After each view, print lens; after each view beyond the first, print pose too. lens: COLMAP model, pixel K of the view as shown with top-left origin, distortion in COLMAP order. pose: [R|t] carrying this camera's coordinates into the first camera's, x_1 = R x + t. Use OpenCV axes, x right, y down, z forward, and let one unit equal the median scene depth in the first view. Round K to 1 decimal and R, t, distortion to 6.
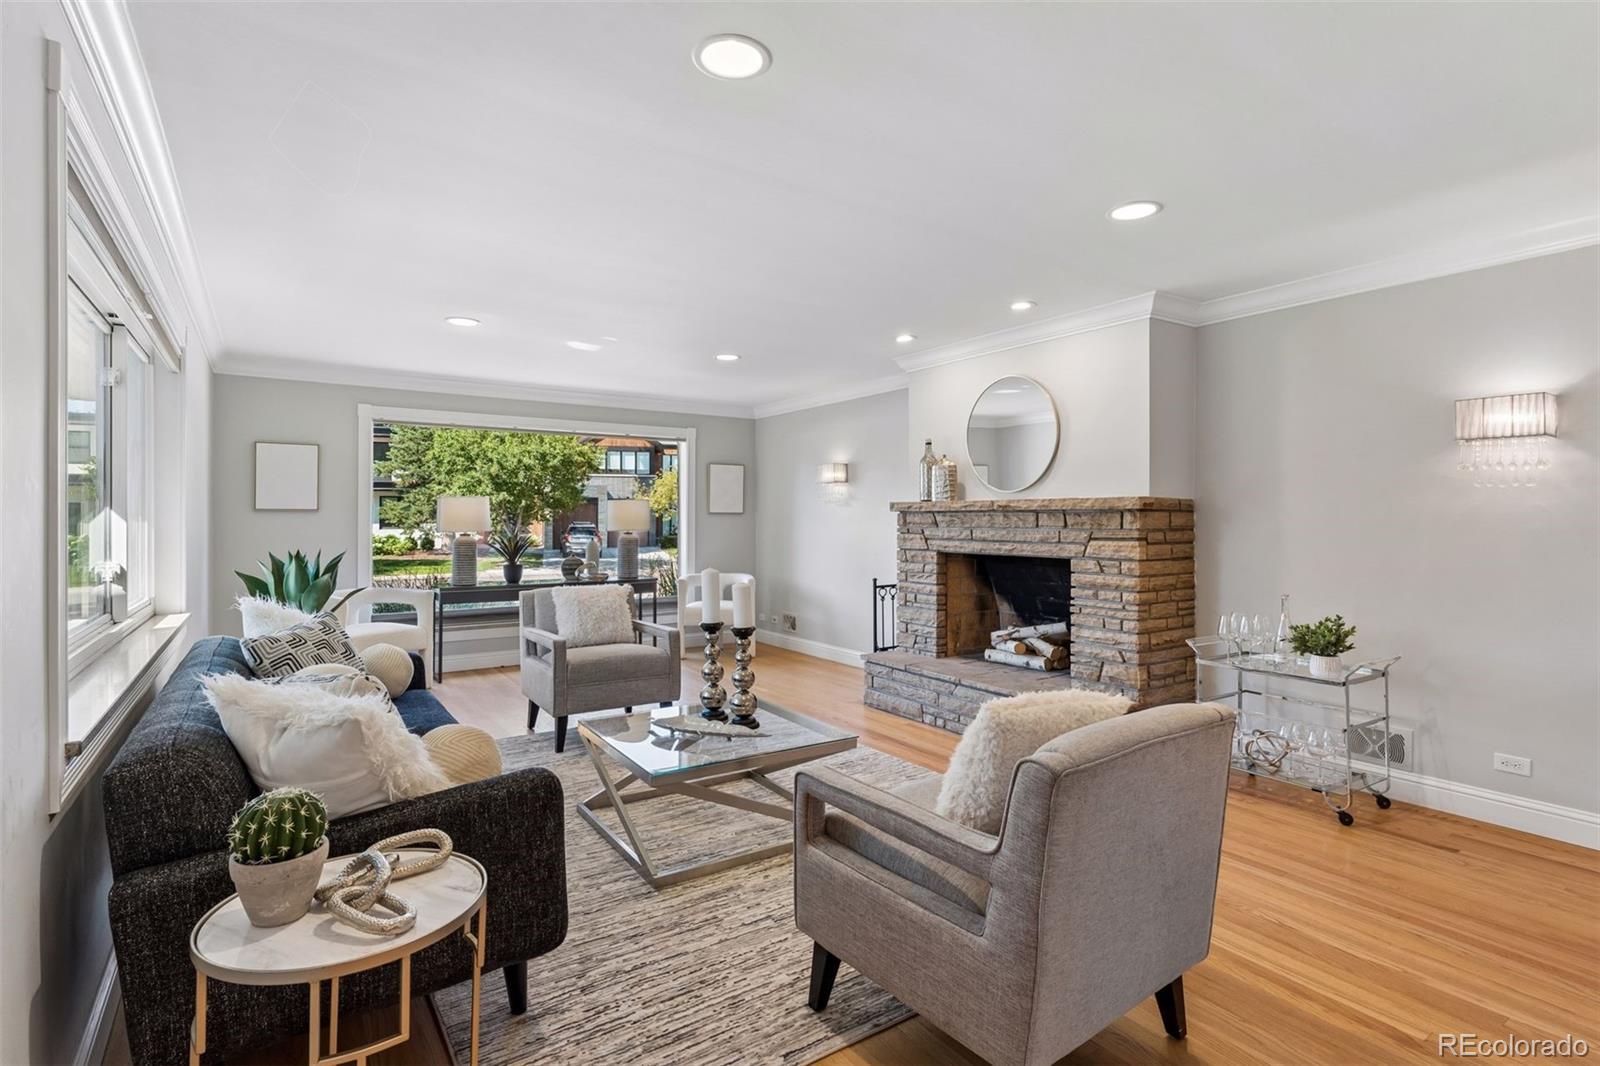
lens RADIAL K [[787.5, 0, 793.7], [0, 787.5, 518.9], [0, 0, 1]] dist [-0.002383, -0.000538]
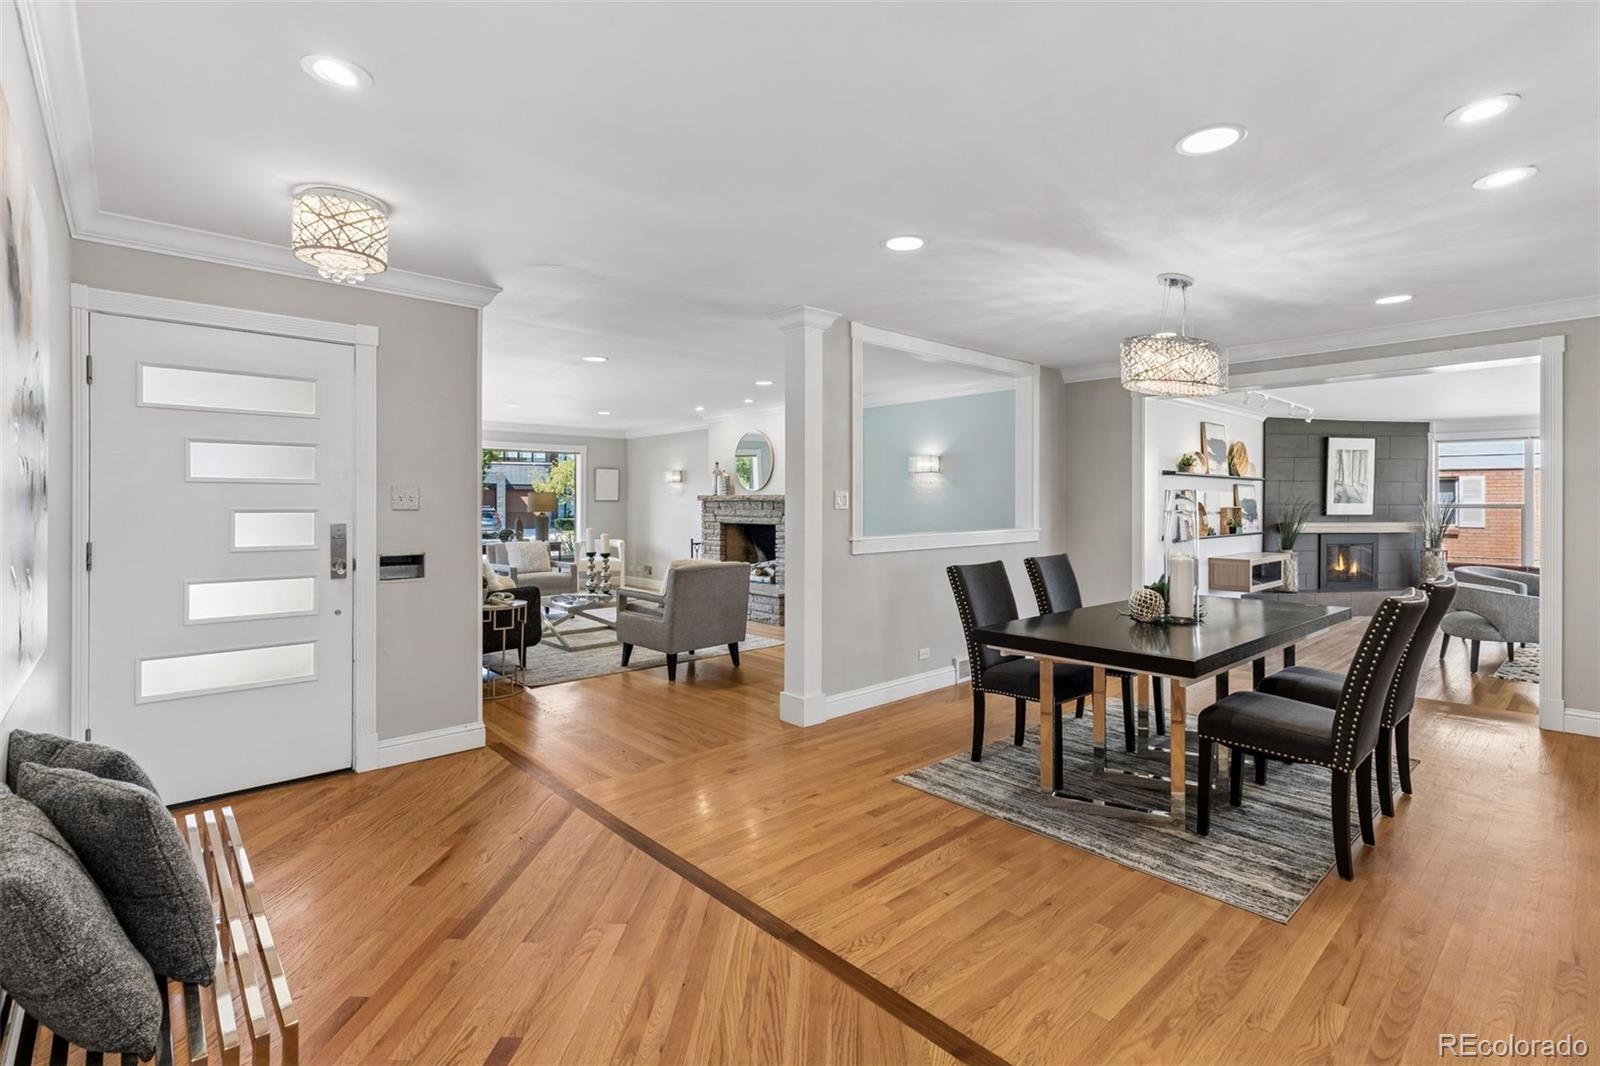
lens RADIAL K [[743.4, 0, 789.8], [0, 743.4, 503.9], [0, 0, 1]] dist [-0.004506, -0.000165]
pose [[0.990367, 0.000187, 0.138464, 0.111022], [-0.000352, 0.999999, 0.001167, -0.004850], [-0.138464, -0.001205, 0.990367, -0.812314]]
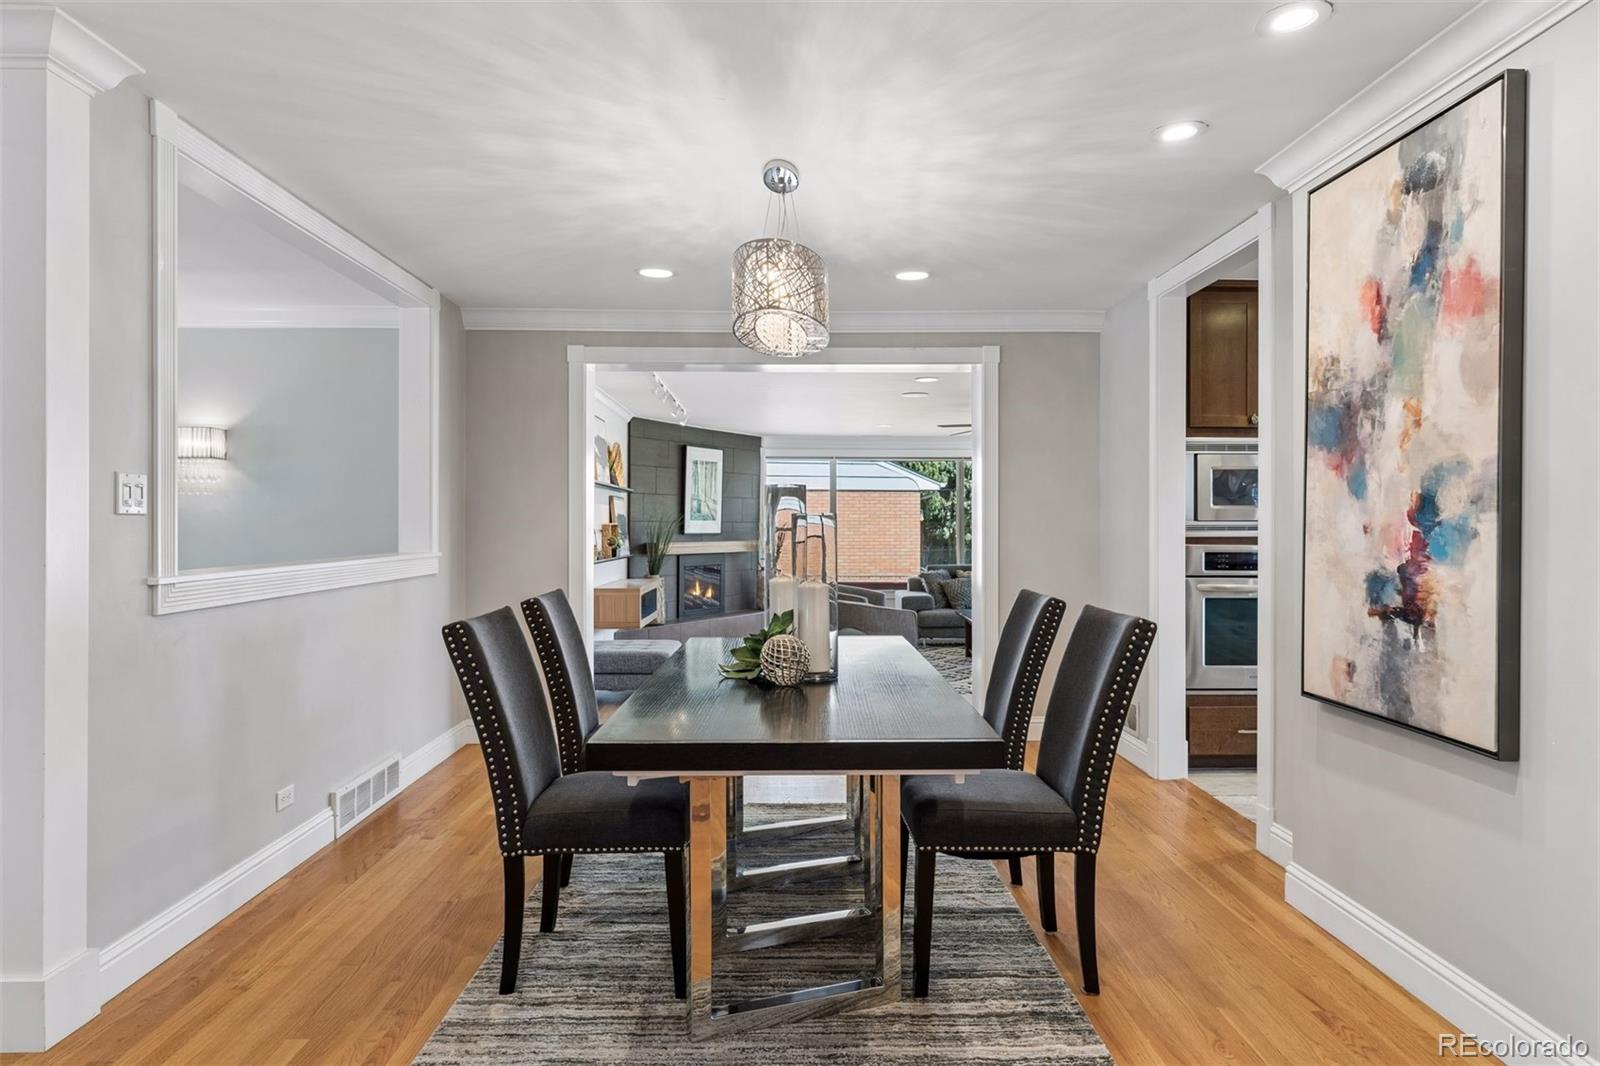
lens RADIAL K [[957.0, 0, 800.0], [0, 957.0, 526.3], [0, 0, 1]] dist [-0.006175, 0.004173]
pose [[0.536491, -0.000460, 0.843906, 0.055937], [0.001388, 0.999999, -0.000337, 0.009970], [-0.843905, 0.001352, 0.536492, -0.490516]]
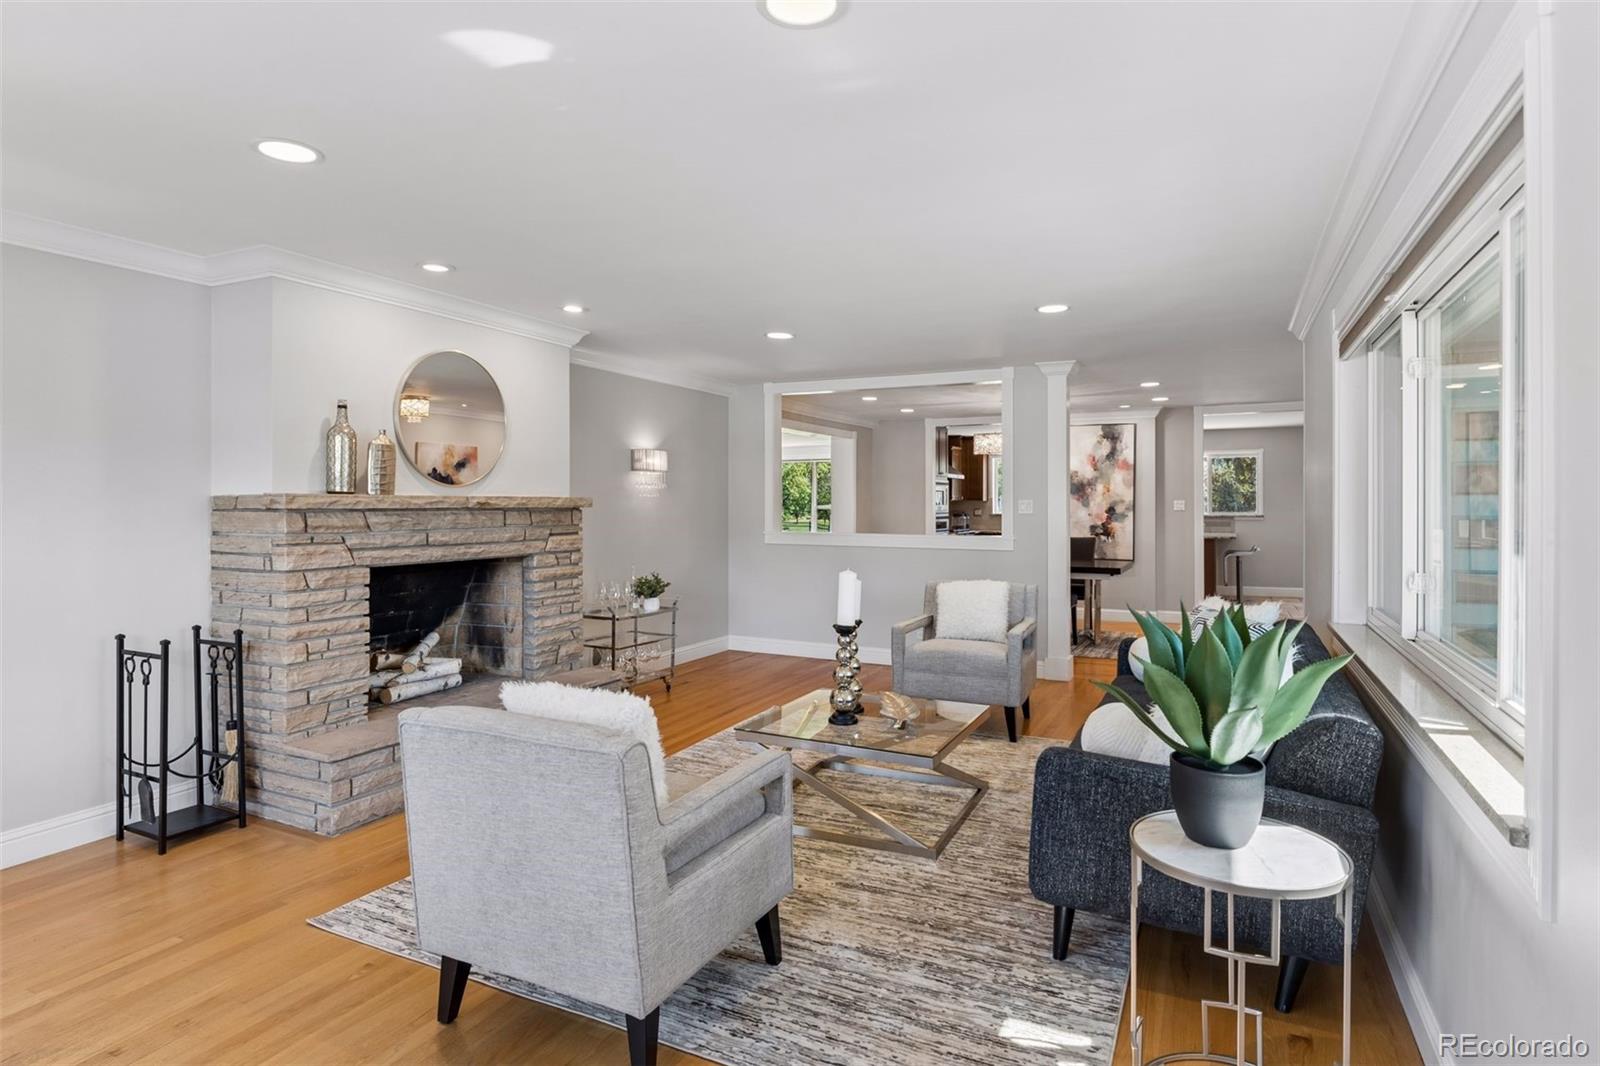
lens RADIAL K [[849.7, 0, 799.5], [0, 849.7, 501.3], [0, 0, 1]] dist [-0.005107, -0.000156]
pose [[-0.500791, 0.002480, 0.865565, -0.710837], [0.000711, 0.999997, -0.002454, -0.015604], [-0.865568, -0.000614, -0.500791, 1.135870]]
